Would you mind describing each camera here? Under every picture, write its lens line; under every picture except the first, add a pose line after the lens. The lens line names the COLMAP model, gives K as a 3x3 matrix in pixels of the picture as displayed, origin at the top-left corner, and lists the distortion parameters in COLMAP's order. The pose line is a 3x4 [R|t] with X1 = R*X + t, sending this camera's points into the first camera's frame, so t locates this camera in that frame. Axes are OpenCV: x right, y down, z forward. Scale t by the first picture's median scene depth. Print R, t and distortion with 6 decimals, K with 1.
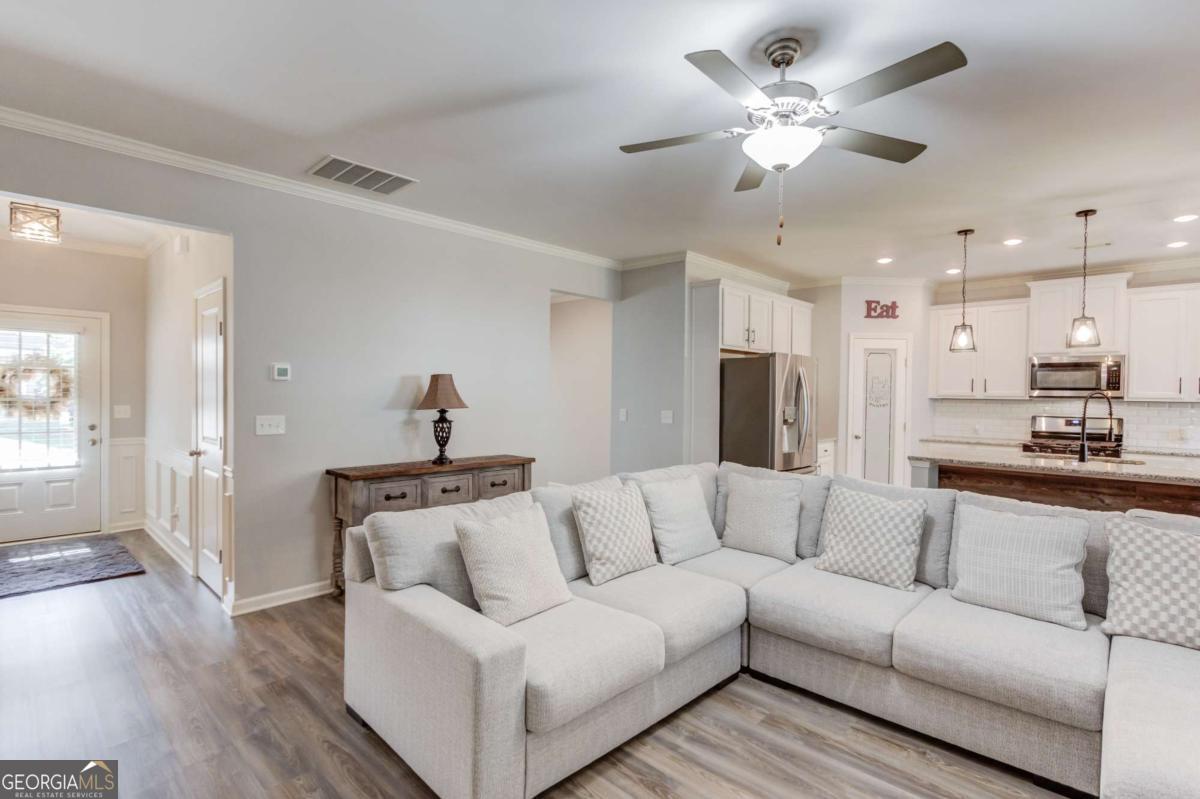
lens RADIAL K [[576.6, 0, 598.5], [0, 576.6, 404.3], [0, 0, 1]] dist [-0.011021, 0.005354]
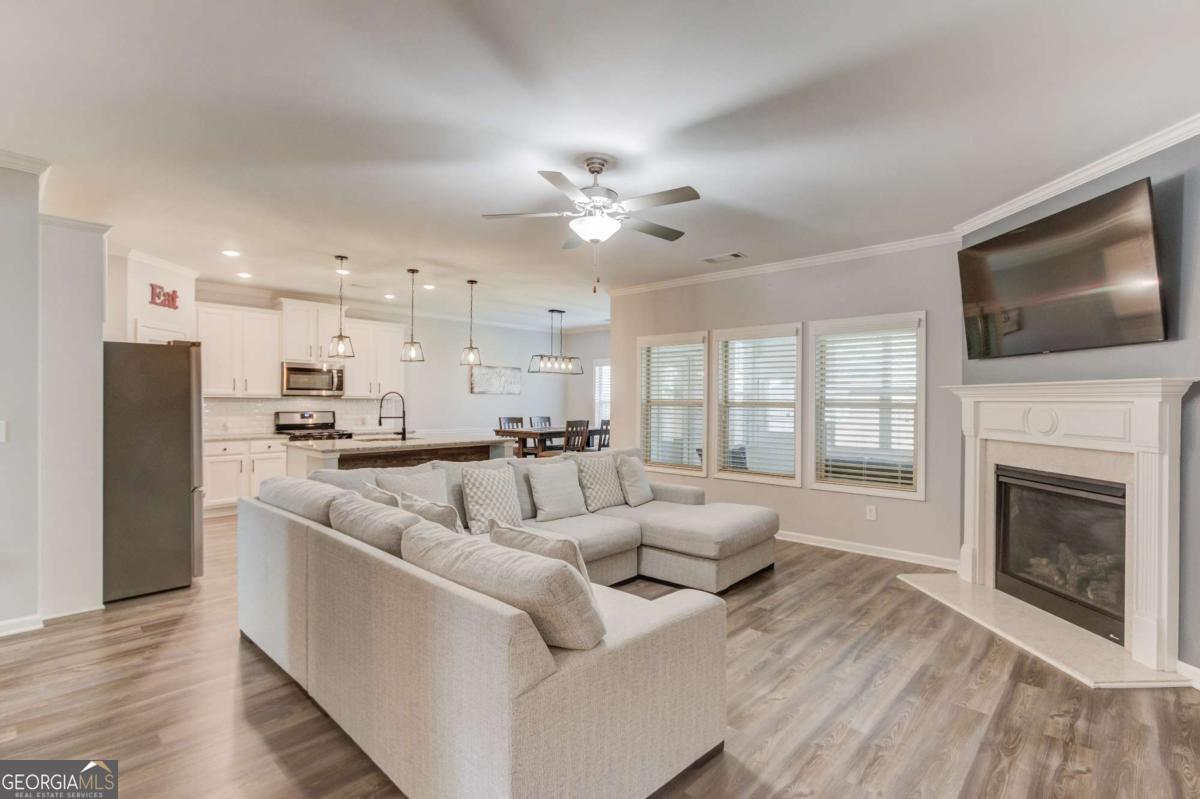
lens RADIAL K [[576.6, 0, 602.8], [0, 576.6, 402.9], [0, 0, 1]] dist [-0.011021, 0.005354]
pose [[-0.012018, -0.015806, 0.999803, -0.654698], [0.014571, 0.999766, 0.015981, -0.011227], [-0.999822, 0.014761, -0.011785, 0.559786]]
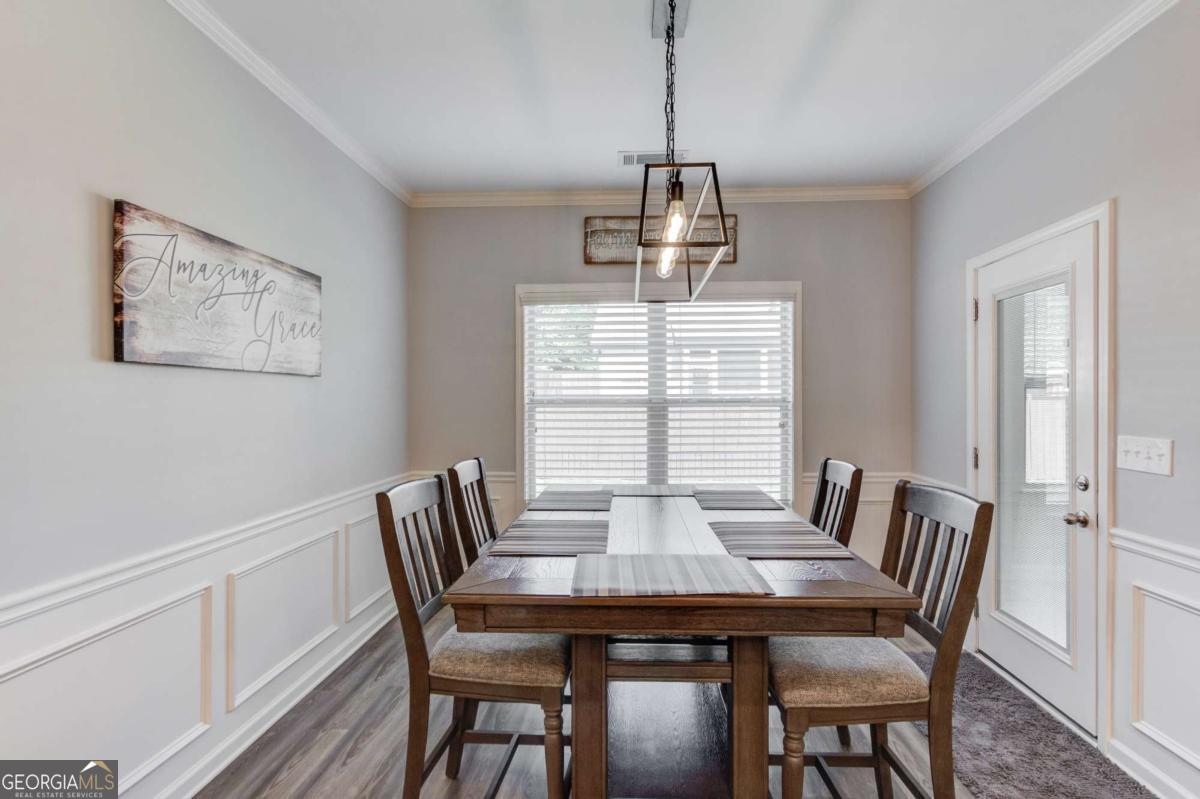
lens RADIAL K [[576.6, 0, 617.4], [0, 576.6, 394.1], [0, 0, 1]] dist [-0.011021, 0.005354]
pose [[-0.660974, -0.004660, 0.750394, 1.205914], [0.007562, 0.999889, 0.012870, 0.000895], [-0.750371, 0.014181, -0.660865, 1.082369]]
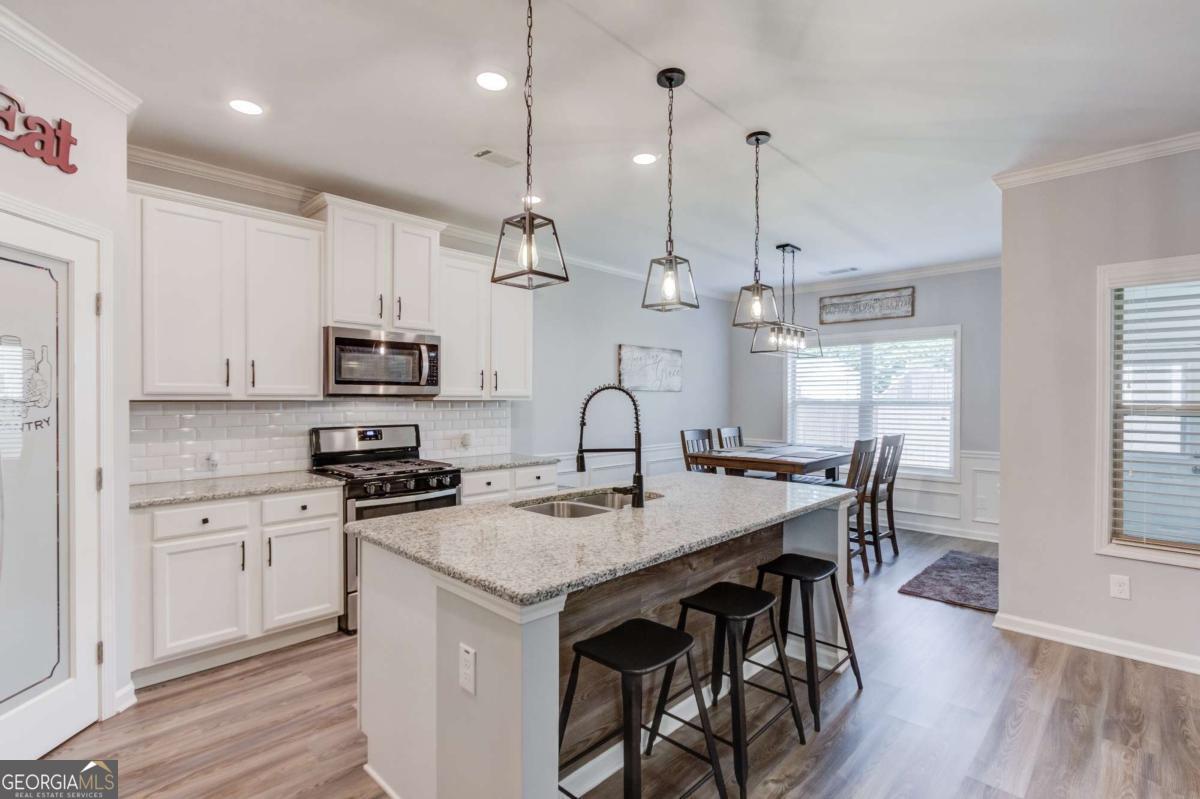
lens RADIAL K [[576.6, 0, 601.3], [0, 576.6, 403.8], [0, 0, 1]] dist [-0.011021, 0.005354]
pose [[0.010897, -0.022989, 0.999676, 0.279144], [0.017022, 0.999595, 0.022802, -0.020358], [-0.999796, 0.016768, 0.011284, 1.110525]]
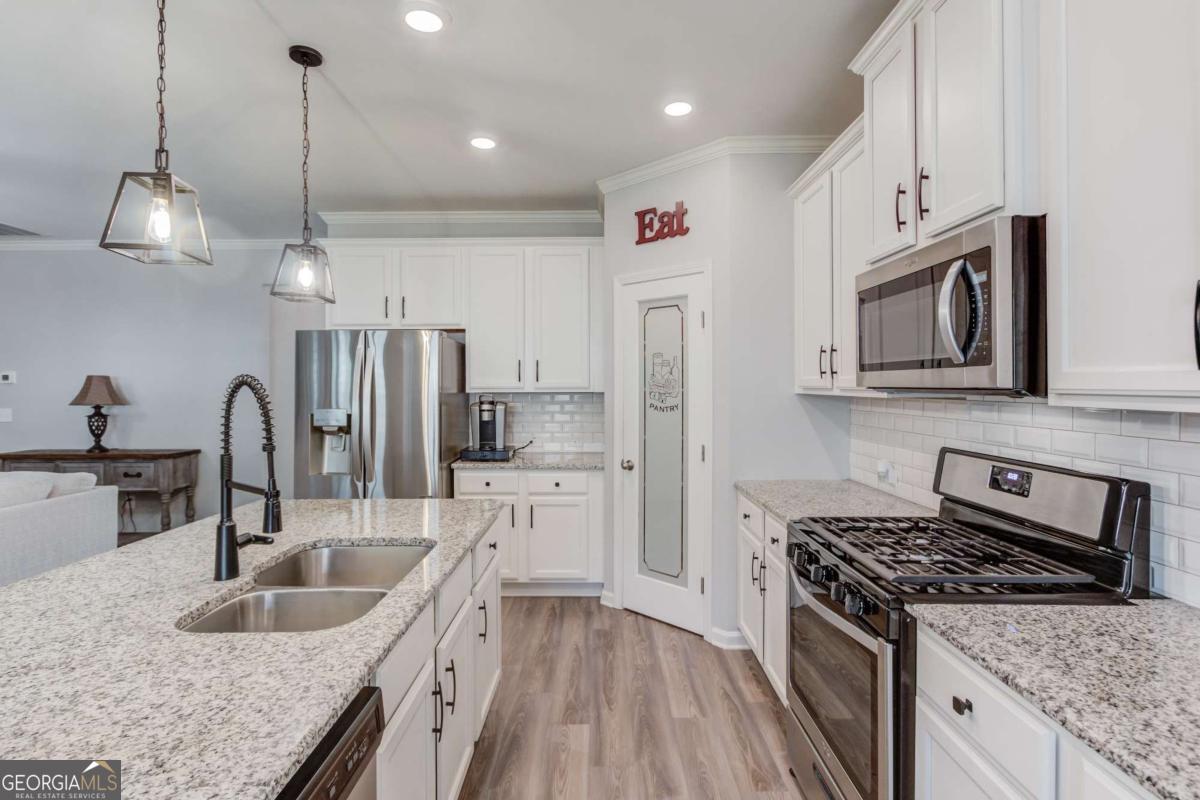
lens RADIAL K [[576.6, 0, 607.5], [0, 576.6, 390.9], [0, 0, 1]] dist [-0.011021, 0.005354]
pose [[0.699017, -0.005158, -0.715087, 1.361426], [-0.004967, 0.999915, -0.012067, -0.011718], [0.715088, 0.011987, 0.698932, 0.995370]]
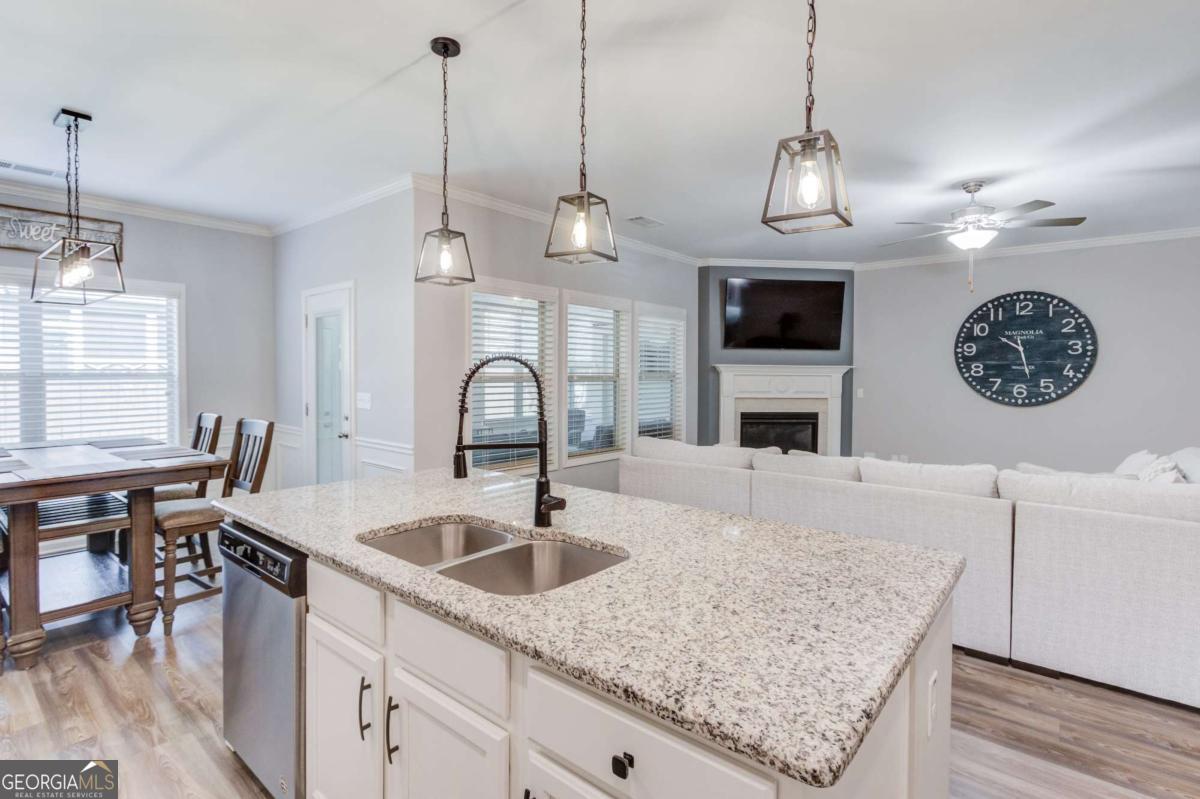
lens RADIAL K [[576.6, 0, 602.3], [0, 576.6, 384.6], [0, 0, 1]] dist [-0.011021, 0.005354]
pose [[-0.997719, -0.016578, -0.065432, 0.898350], [-0.019284, 0.998975, 0.040947, -0.020640], [0.064686, 0.042116, -0.997017, 1.527125]]
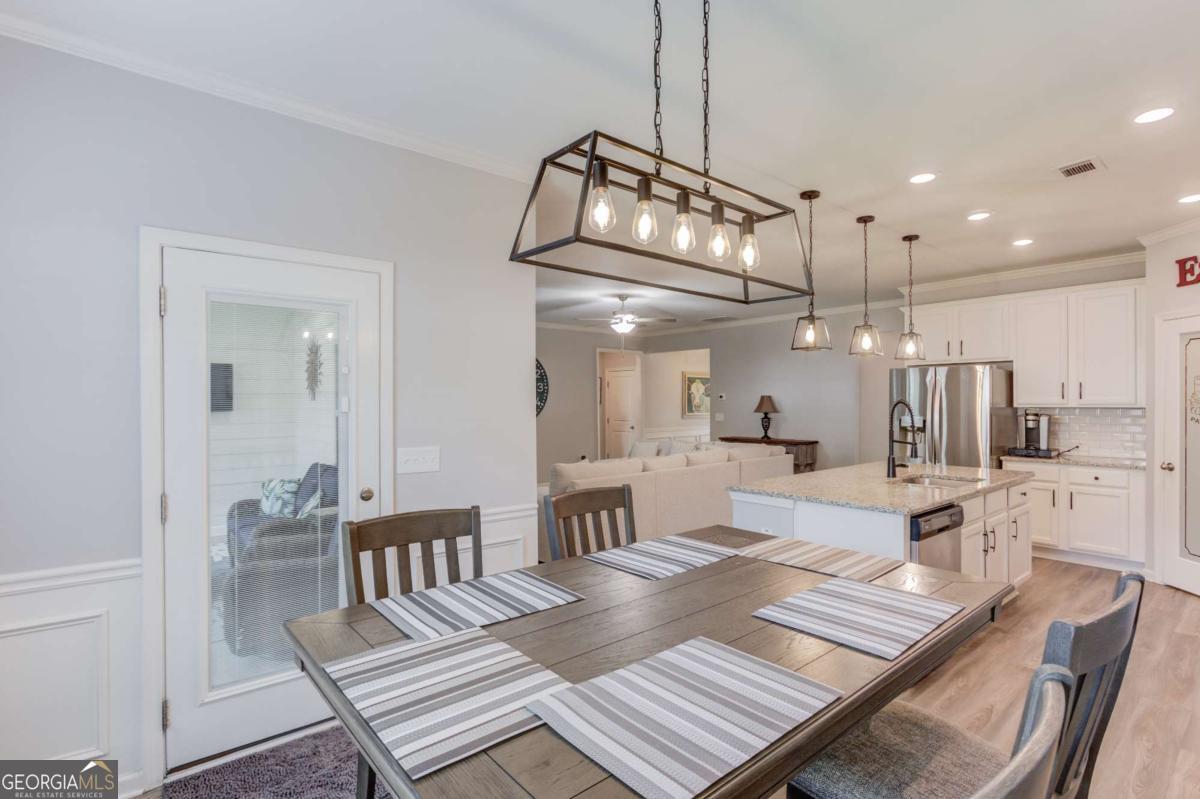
lens RADIAL K [[576.6, 0, 591.5], [0, 576.6, 396.5], [0, 0, 1]] dist [-0.011021, 0.005354]
pose [[-0.125300, -0.017821, -0.991959, 1.962586], [-0.017891, 0.999717, -0.015701, -0.005035], [0.991958, 0.015780, -0.125584, 0.690502]]
